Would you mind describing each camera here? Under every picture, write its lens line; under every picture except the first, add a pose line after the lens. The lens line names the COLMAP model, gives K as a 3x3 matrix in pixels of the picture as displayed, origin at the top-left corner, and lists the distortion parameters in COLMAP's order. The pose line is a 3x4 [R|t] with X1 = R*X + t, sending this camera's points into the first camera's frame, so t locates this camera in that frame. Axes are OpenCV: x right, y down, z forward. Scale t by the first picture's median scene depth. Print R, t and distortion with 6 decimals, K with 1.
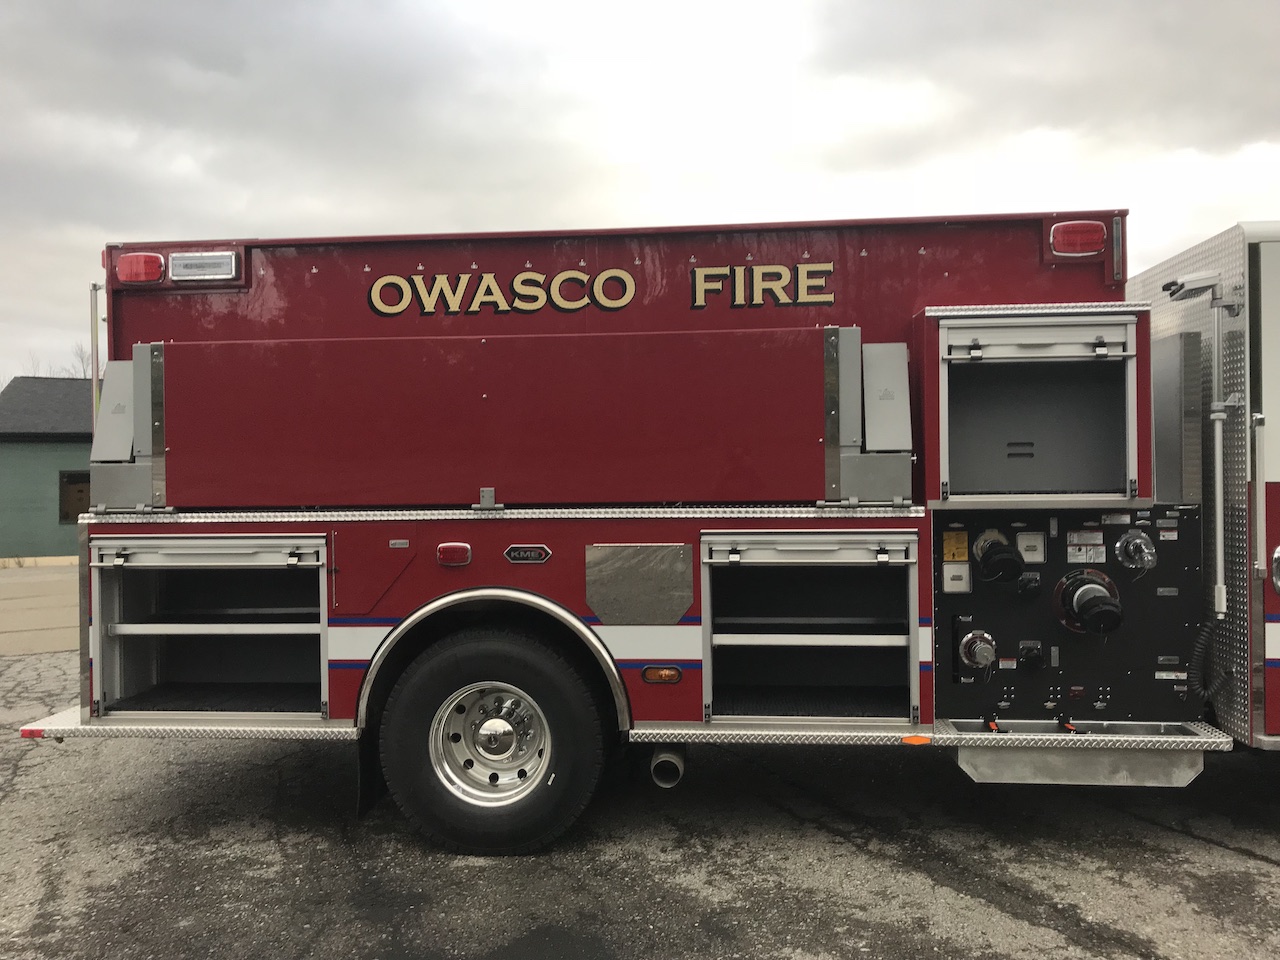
lens RADIAL K [[1064.8, 0, 650.3], [0, 1064.8, 480.0], [0, 0, 1]] dist [0.035578, -0.041653]
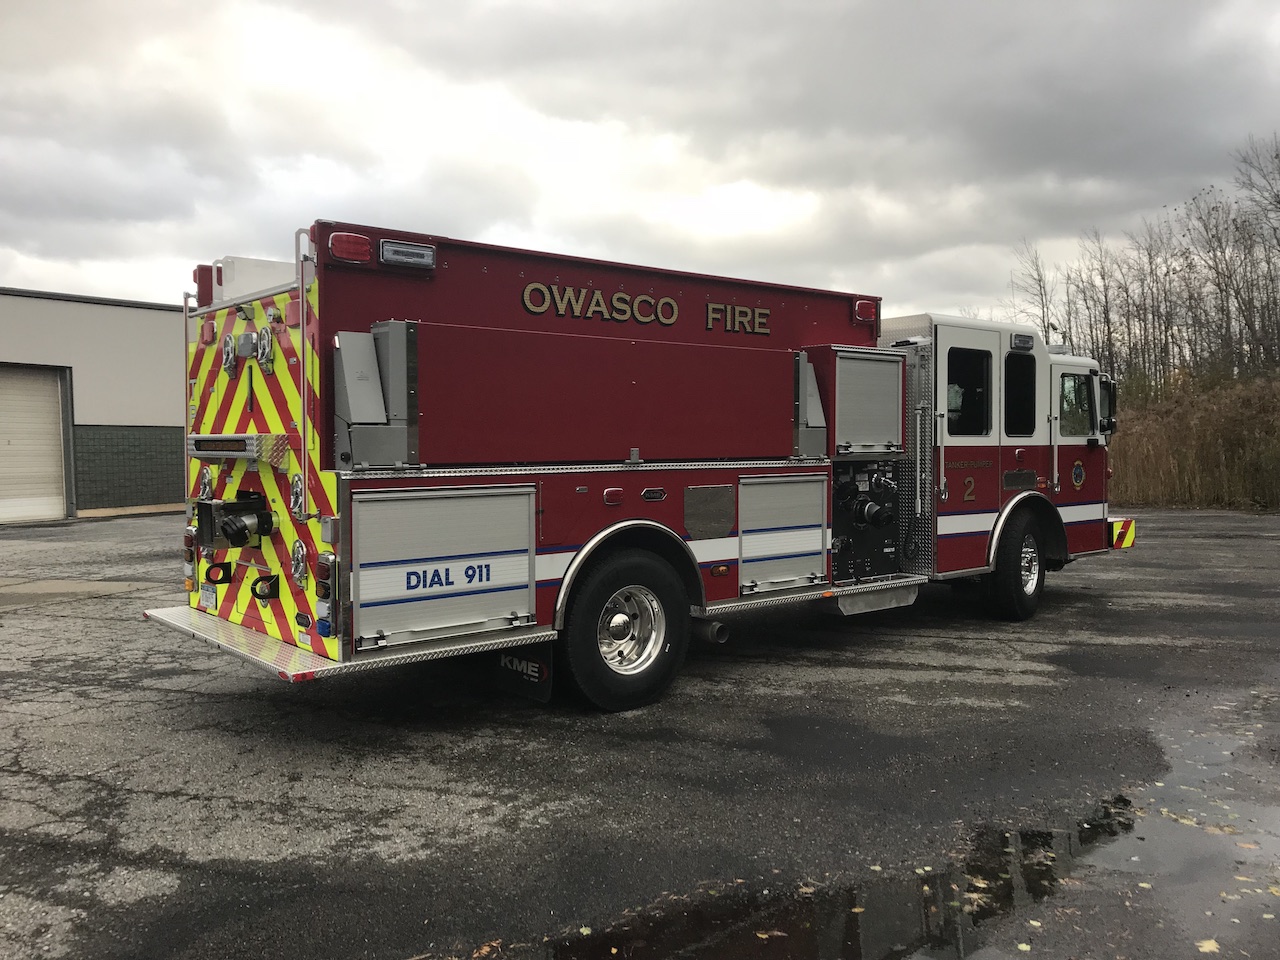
lens RADIAL K [[1058.2, 0, 657.4], [0, 1058.2, 478.7], [0, 0, 1]] dist [0.132197, -0.320921]
pose [[0.689935, -0.017989, 0.723647, -1.135283], [-0.003133, 0.999608, 0.027837, 0.008114], [-0.723864, -0.021473, 0.689608, 0.012628]]
